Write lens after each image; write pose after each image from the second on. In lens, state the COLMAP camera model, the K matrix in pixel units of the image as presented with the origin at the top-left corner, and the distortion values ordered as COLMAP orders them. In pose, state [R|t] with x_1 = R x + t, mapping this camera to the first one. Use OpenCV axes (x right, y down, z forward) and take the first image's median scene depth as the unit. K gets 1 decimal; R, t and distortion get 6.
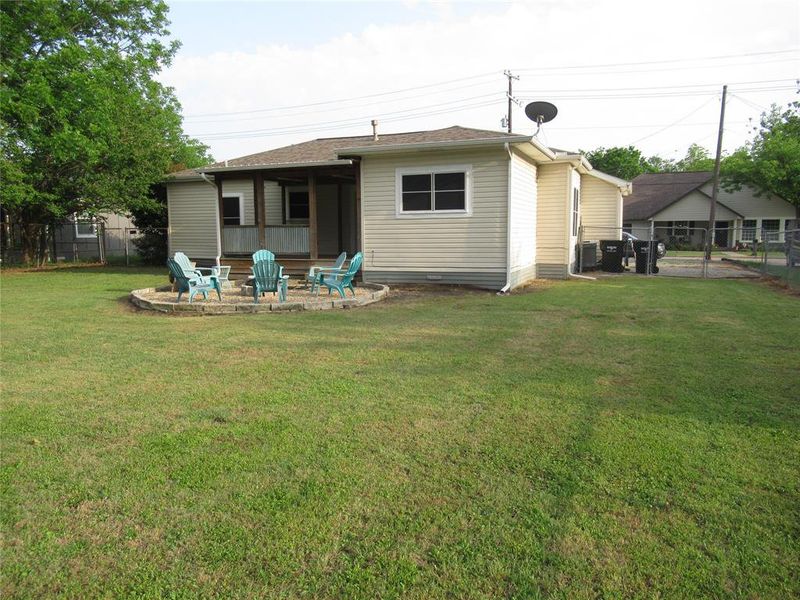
lens RADIAL K [[595.2, 0, 398.8], [0, 595.2, 302.8], [0, 0, 1]] dist [-0.001062, -0.007293]
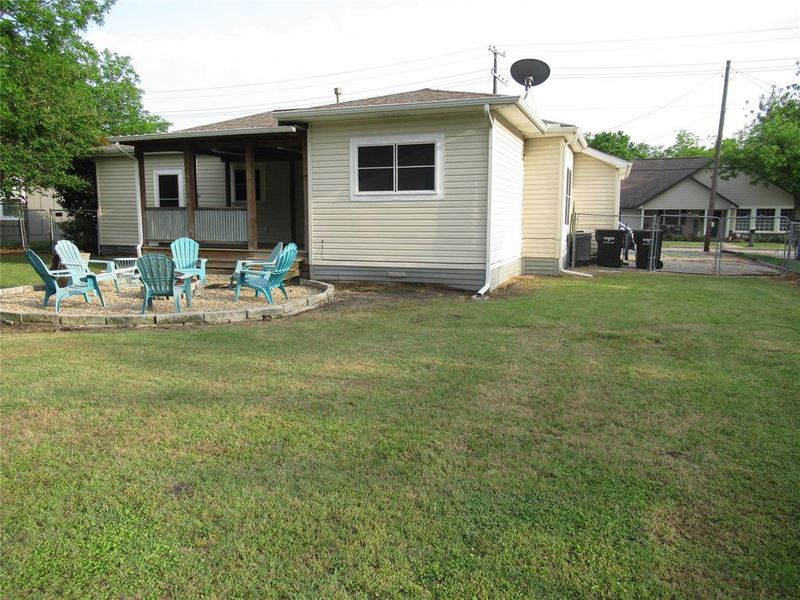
lens RADIAL K [[595.2, 0, 400.5], [0, 595.2, 298.2], [0, 0, 1]] dist [-0.001062, -0.007293]
pose [[0.999558, 0.006729, 0.028959, 0.037143], [-0.007169, 0.999860, 0.015092, -0.019469], [-0.028853, -0.015293, 0.999467, 0.170978]]
